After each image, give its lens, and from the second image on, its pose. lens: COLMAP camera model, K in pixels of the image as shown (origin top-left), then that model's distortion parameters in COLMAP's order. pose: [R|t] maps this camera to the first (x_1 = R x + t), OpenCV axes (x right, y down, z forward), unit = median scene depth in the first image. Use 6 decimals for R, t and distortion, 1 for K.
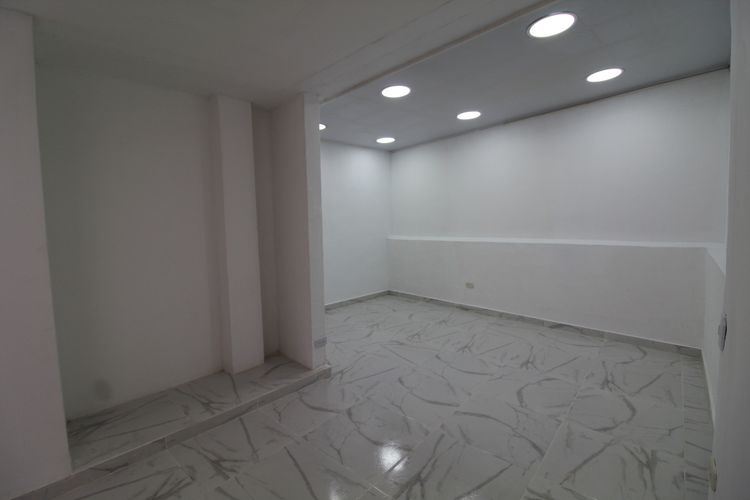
lens RADIAL K [[356.6, 0, 369.9], [0, 356.6, 240.9], [0, 0, 1]] dist [0.010834, -0.001054]
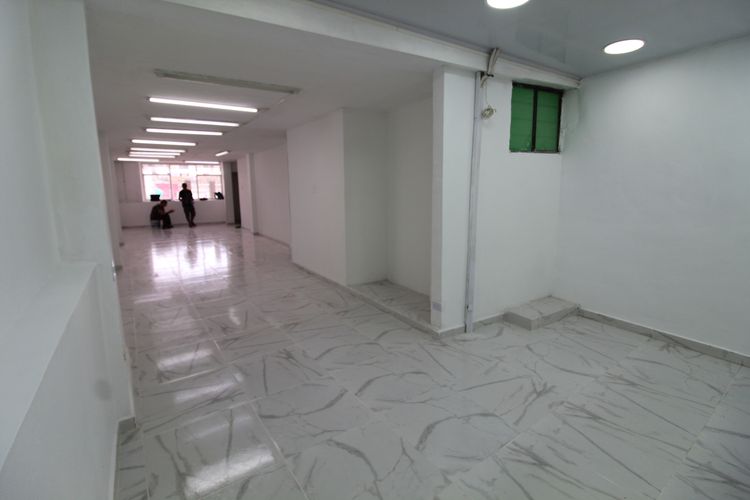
lens RADIAL K [[356.6, 0, 369.9], [0, 356.6, 240.9], [0, 0, 1]] dist [0.010834, -0.001054]
pose [[-0.249895, 0.178481, -0.951681, 0.684906], [-0.051334, 0.979040, 0.197092, -0.084292], [0.966911, 0.098106, -0.235495, 0.779848]]
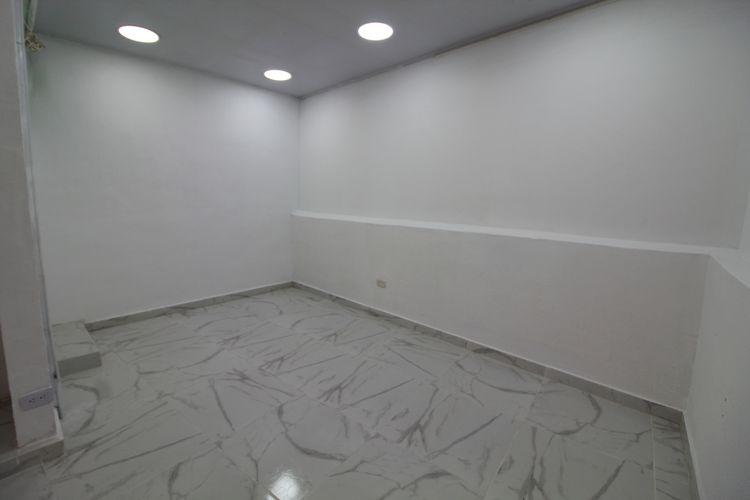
lens RADIAL K [[356.6, 0, 369.9], [0, 356.6, 240.9], [0, 0, 1]] dist [0.010834, -0.001054]
pose [[0.996446, 0.044370, 0.071604, 0.246688], [-0.048907, 0.996820, 0.062908, -0.010621], [-0.068585, -0.066186, 0.995447, 0.337731]]
